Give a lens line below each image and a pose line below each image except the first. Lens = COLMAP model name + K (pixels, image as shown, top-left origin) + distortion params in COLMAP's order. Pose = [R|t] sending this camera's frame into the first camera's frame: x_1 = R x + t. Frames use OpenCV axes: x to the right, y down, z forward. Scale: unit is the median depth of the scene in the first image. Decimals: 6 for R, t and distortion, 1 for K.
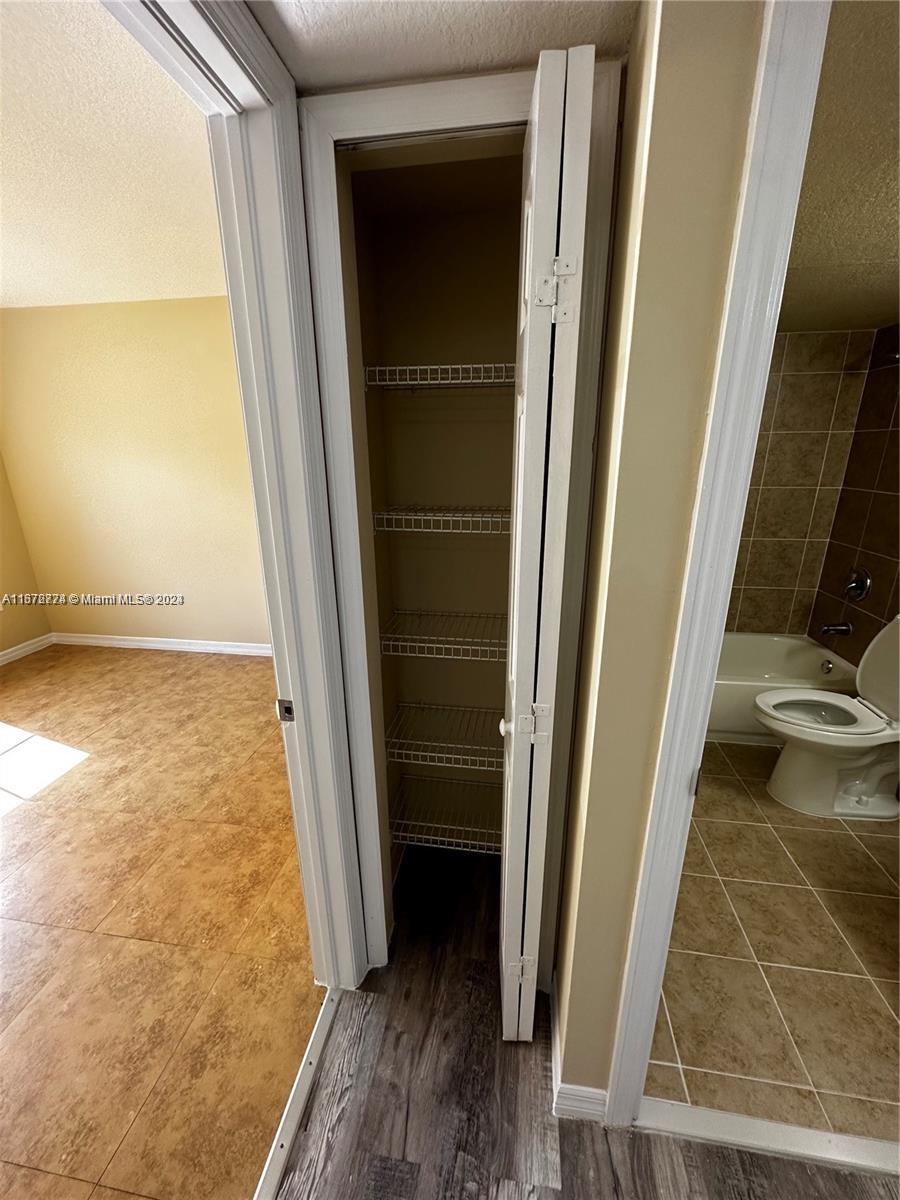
lens RADIAL K [[479.3, 0, 450.5], [0, 479.3, 601.9], [0, 0, 1]] dist [-0.002587, 0.000535]
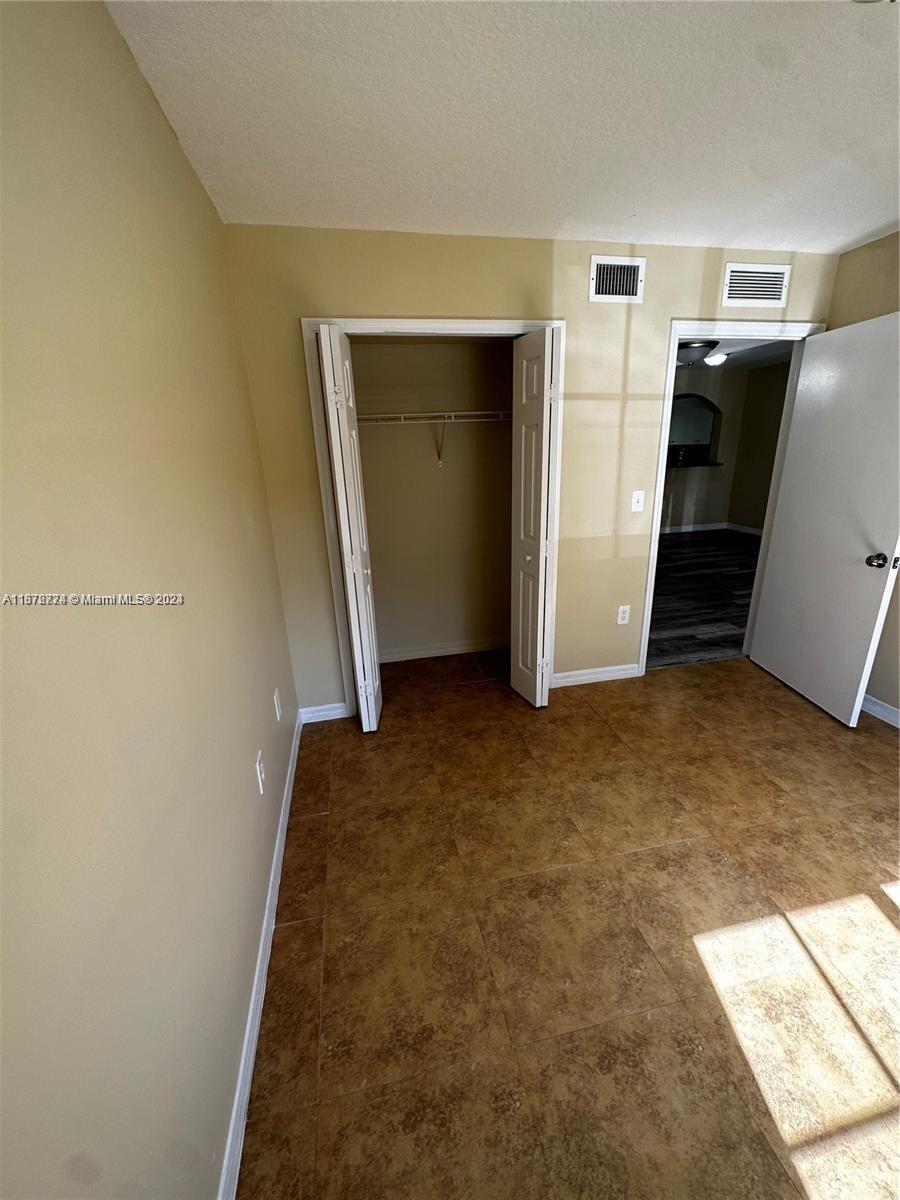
lens RADIAL K [[481.9, 0, 454.5], [0, 481.9, 599.5], [0, 0, 1]] dist [-0.007105, 0.004175]
pose [[-0.360409, -0.269060, 0.893147, -1.294650], [0.311492, 0.867817, 0.387125, -0.462403], [-0.879249, 0.417732, -0.228959, 1.476607]]
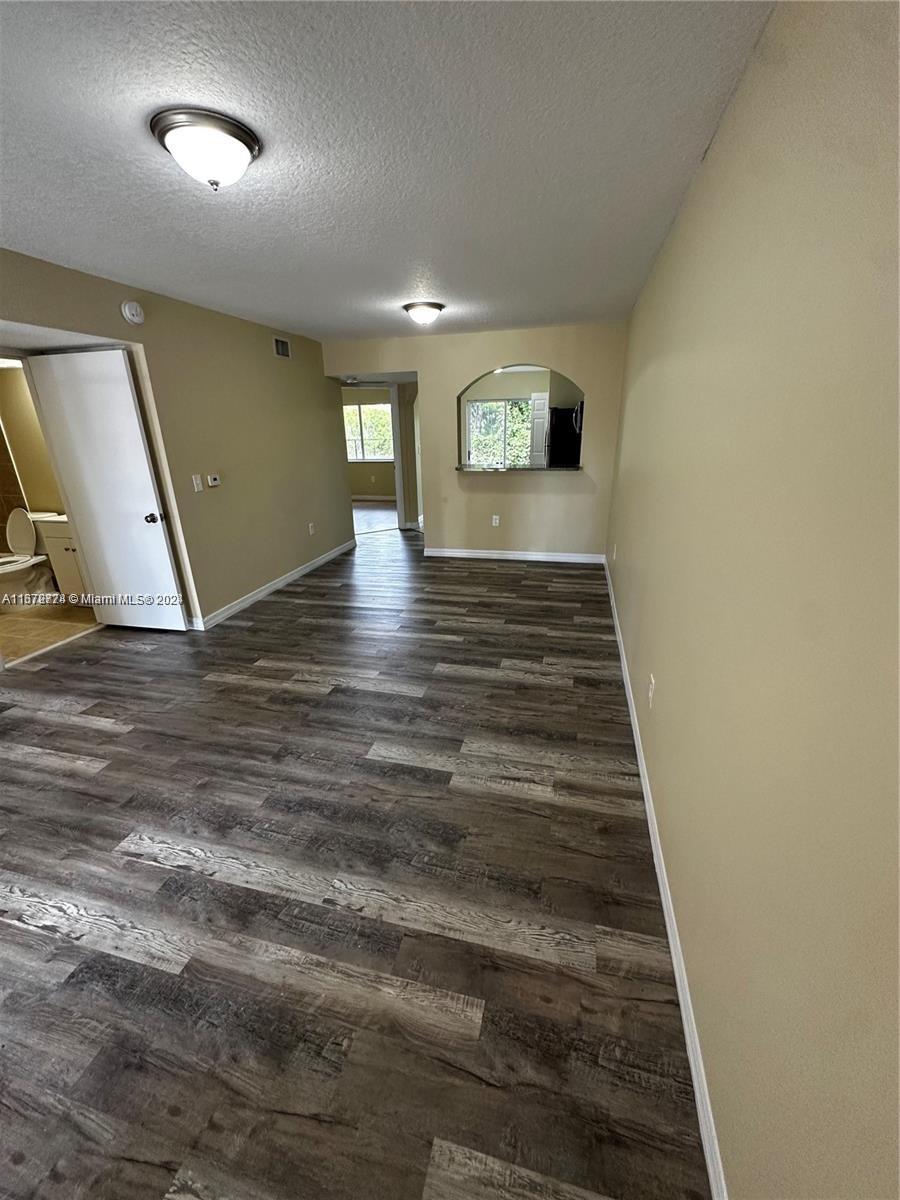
lens RADIAL K [[479.3, 0, 450.5], [0, 479.3, 601.9], [0, 0, 1]] dist [-0.002587, 0.000535]
pose [[0.099008, -0.340083, 0.935169, -1.079930], [0.316173, 0.901838, 0.294488, 0.380475], [-0.943521, 0.266519, 0.196815, -1.264936]]
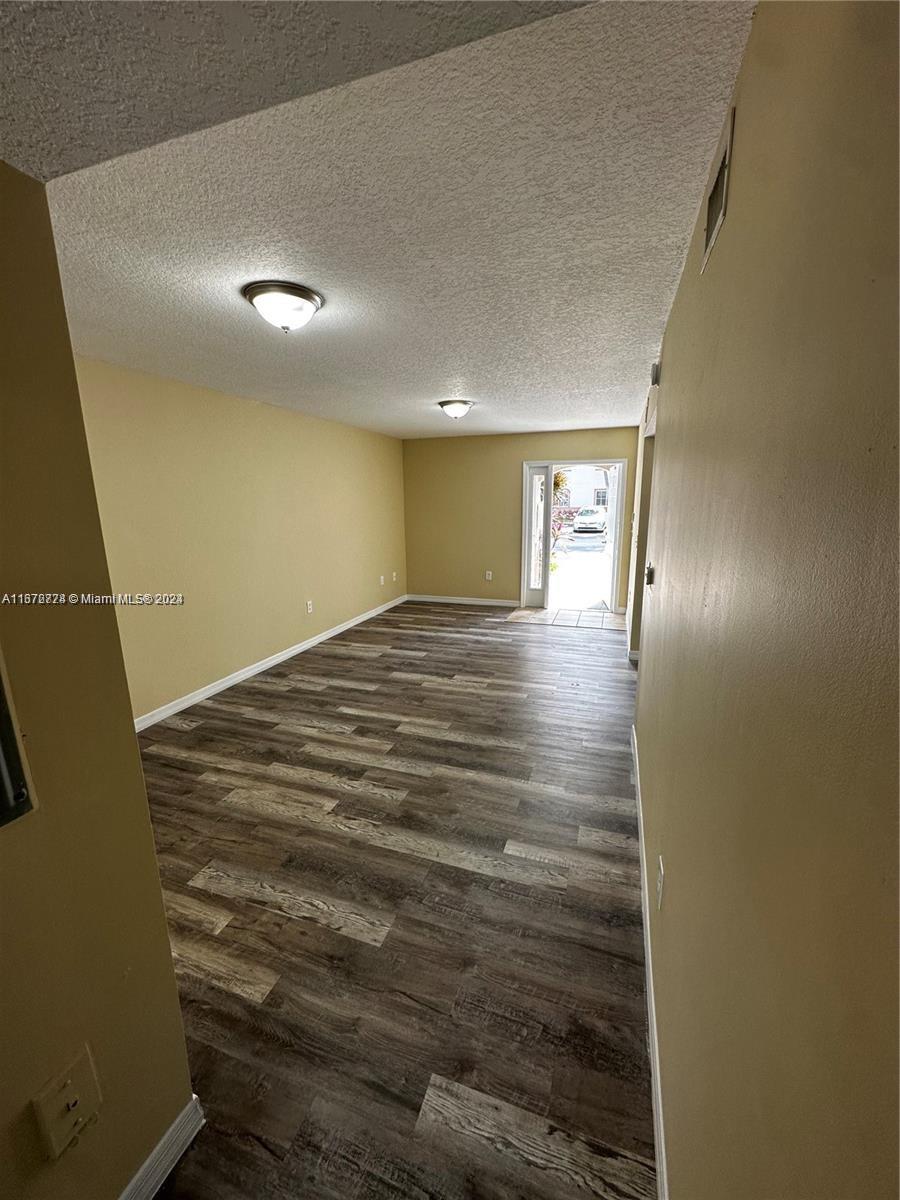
lens RADIAL K [[479.3, 0, 450.5], [0, 479.3, 601.9], [0, 0, 1]] dist [-0.002587, 0.000535]
pose [[-0.178766, 0.219188, -0.959166, 2.094070], [-0.281139, 0.922845, 0.263285, 0.083545], [0.942870, 0.316725, -0.103351, -0.469229]]
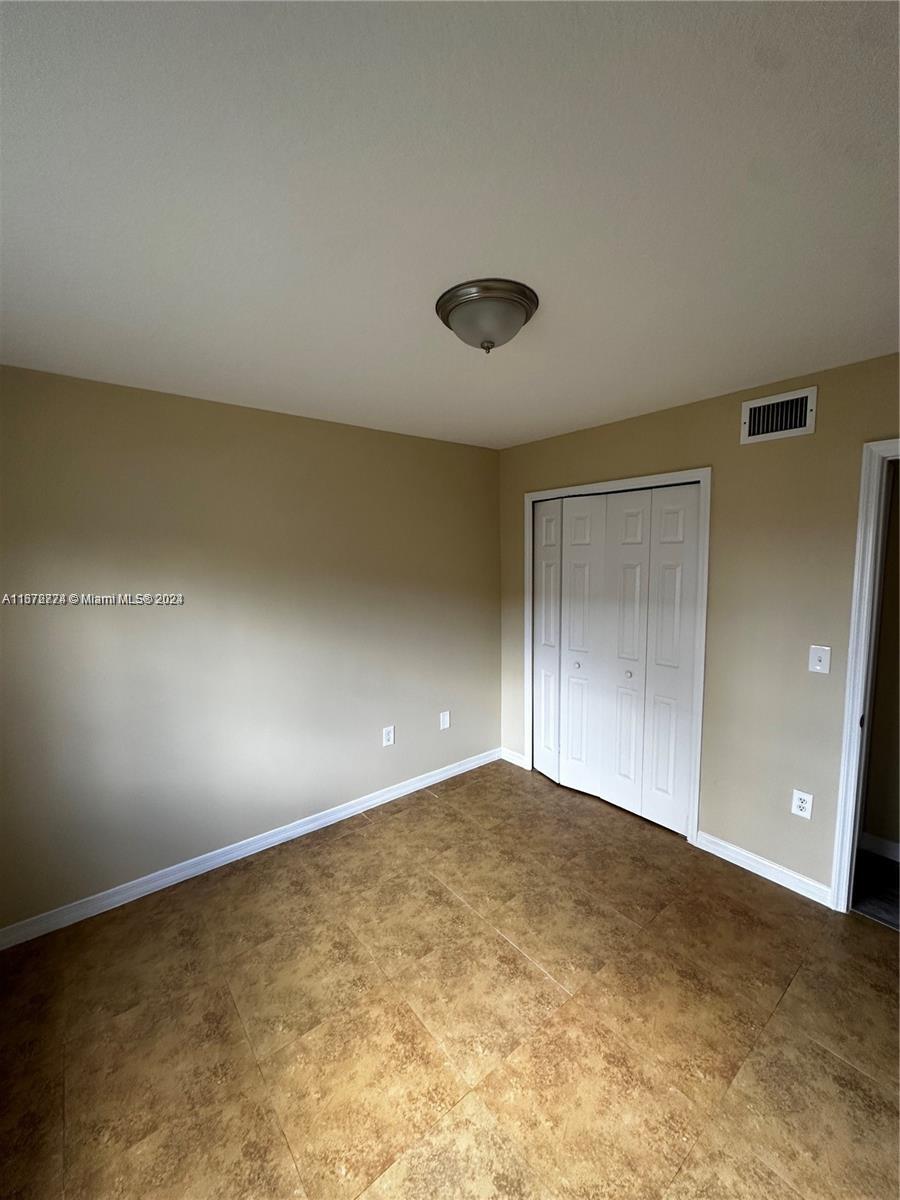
lens RADIAL K [[479.3, 0, 450.5], [0, 479.3, 601.9], [0, 0, 1]] dist [-0.002587, 0.000535]
pose [[0.674479, -0.072127, 0.734762, -1.503133], [0.226387, 0.967479, -0.112842, -0.200834], [-0.702728, 0.242450, 0.668873, 0.422546]]
